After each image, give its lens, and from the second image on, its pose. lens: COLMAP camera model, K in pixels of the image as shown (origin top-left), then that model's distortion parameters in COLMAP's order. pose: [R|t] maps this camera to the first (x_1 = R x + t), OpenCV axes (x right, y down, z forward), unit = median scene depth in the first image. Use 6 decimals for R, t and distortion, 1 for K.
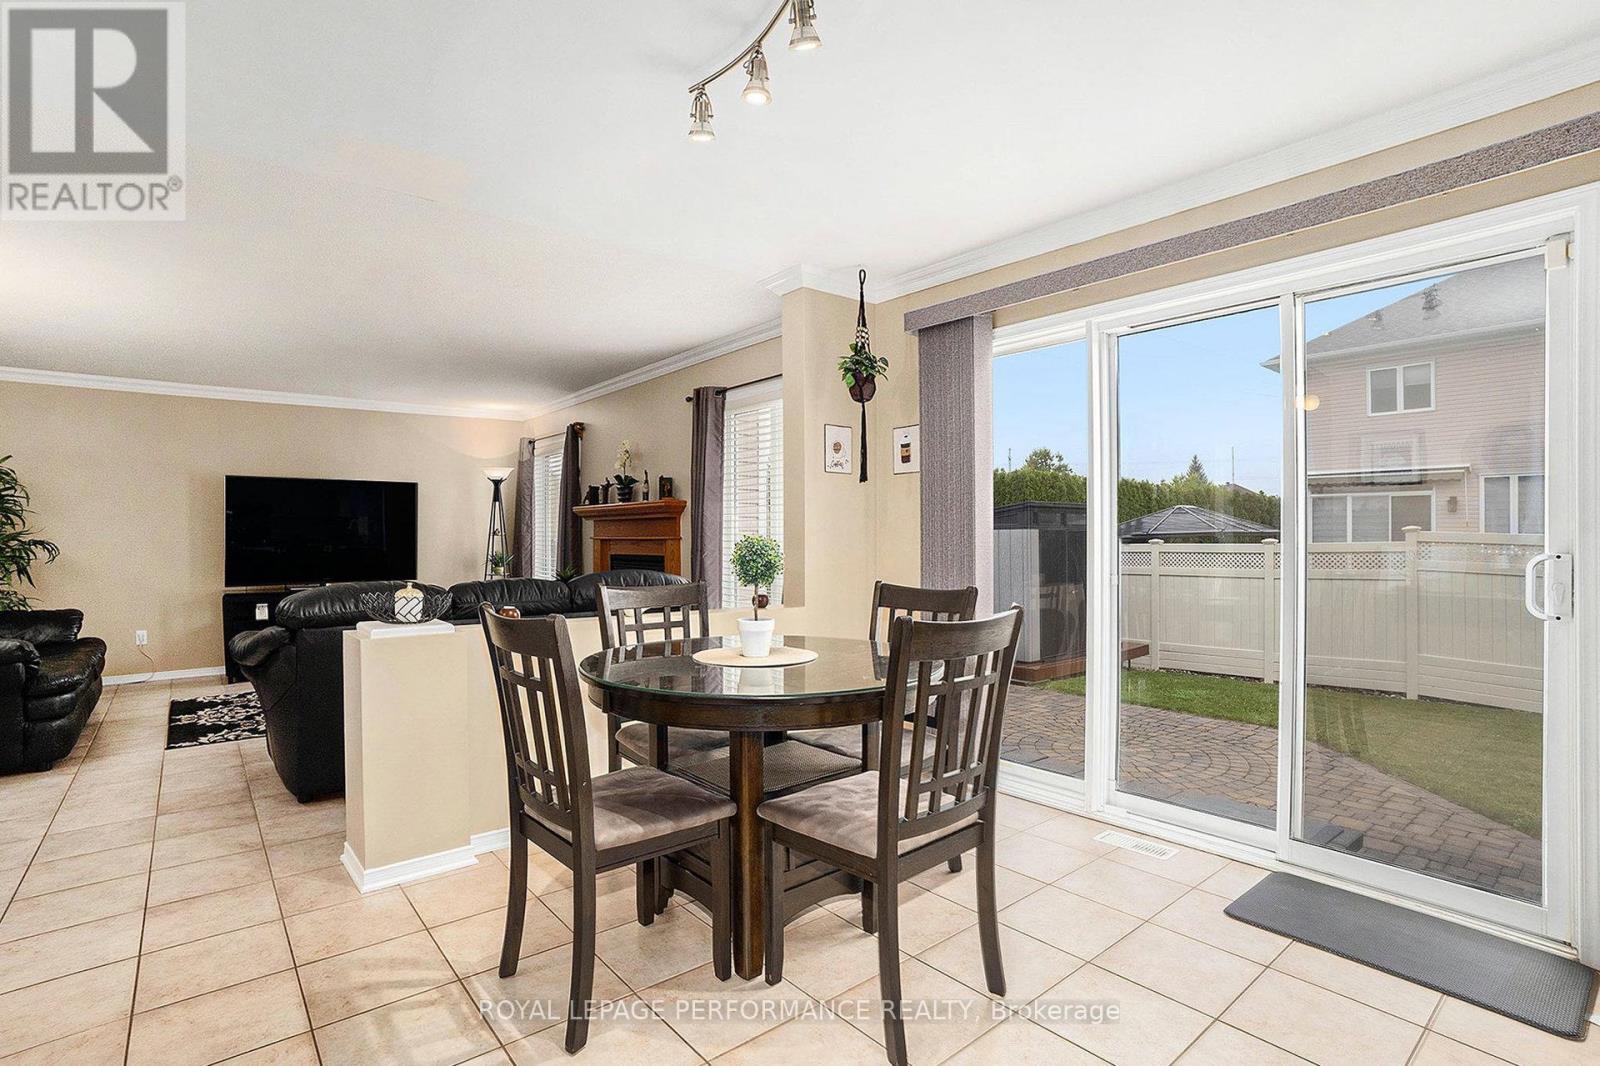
lens RADIAL K [[684.5, 0, 800.0], [0, 684.5, 547.4], [0, 0, 1]] dist [-0.043318, 0.000435]
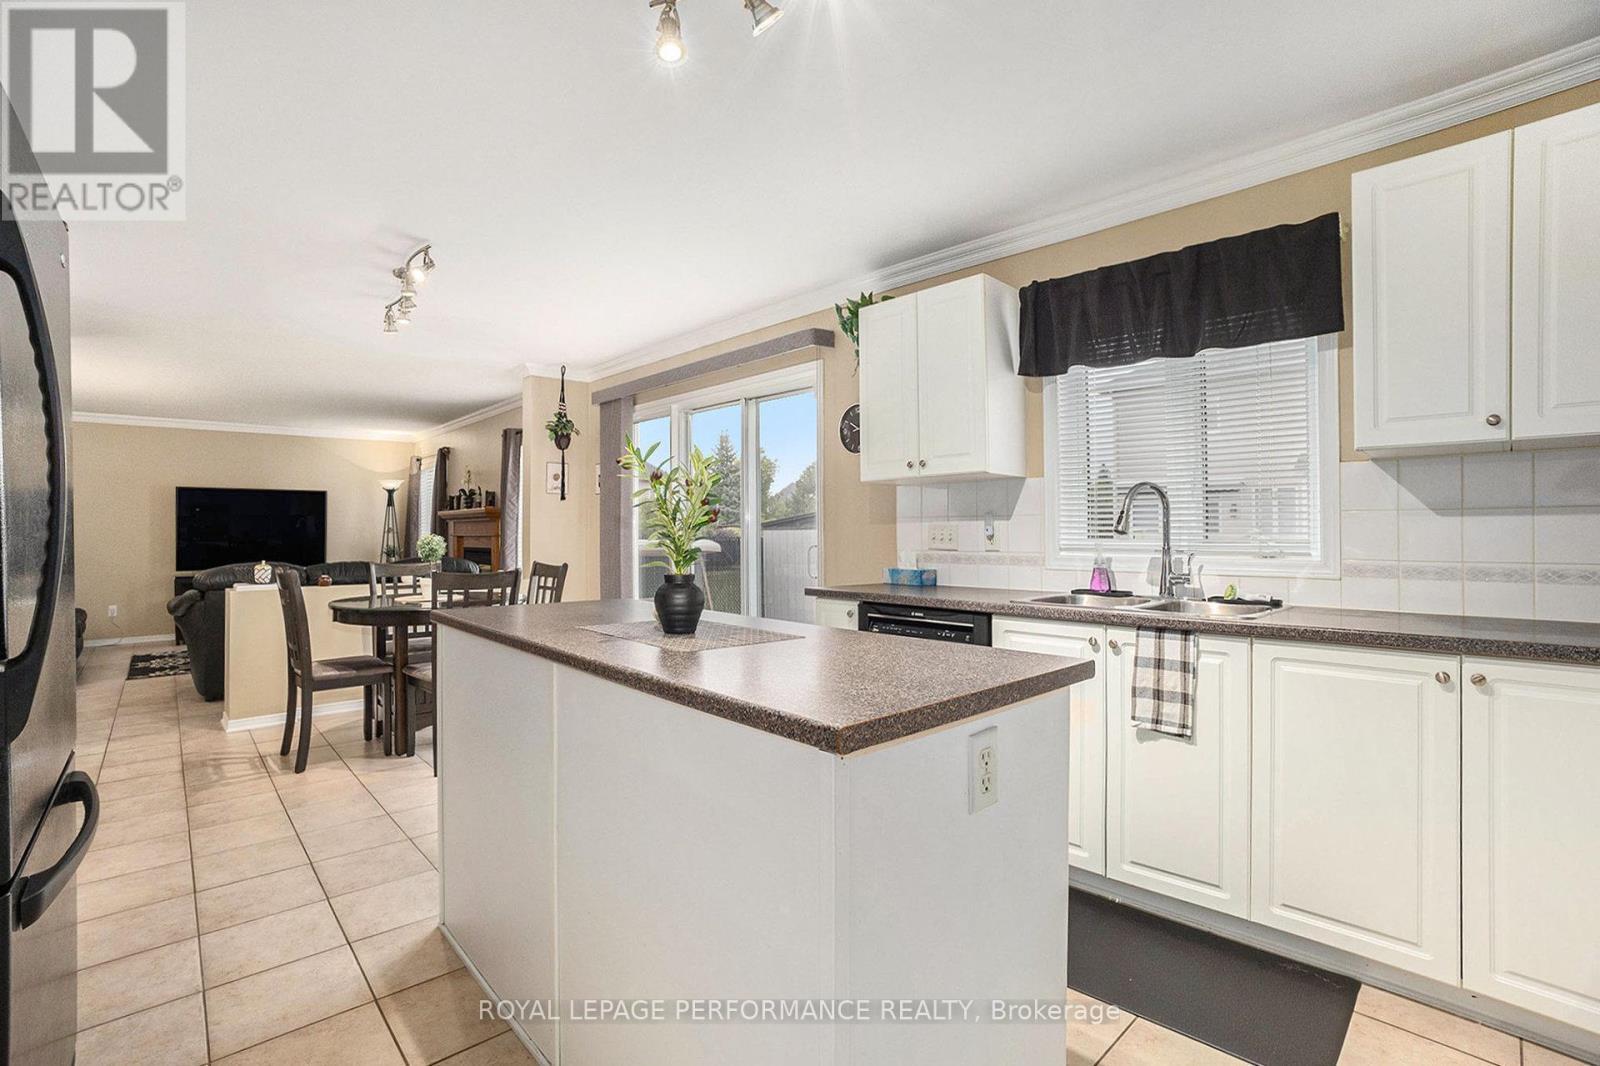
lens RADIAL K [[720.8, 0, 845.1], [0, 720.8, 537.5], [0, 0, 1]] dist [-0.056435, -0.000257]
pose [[0.999310, 0.004167, 0.036916, 0.463360], [-0.003695, 0.999911, -0.012843, 0.005527], [-0.036966, 0.012697, 0.999236, -0.451433]]
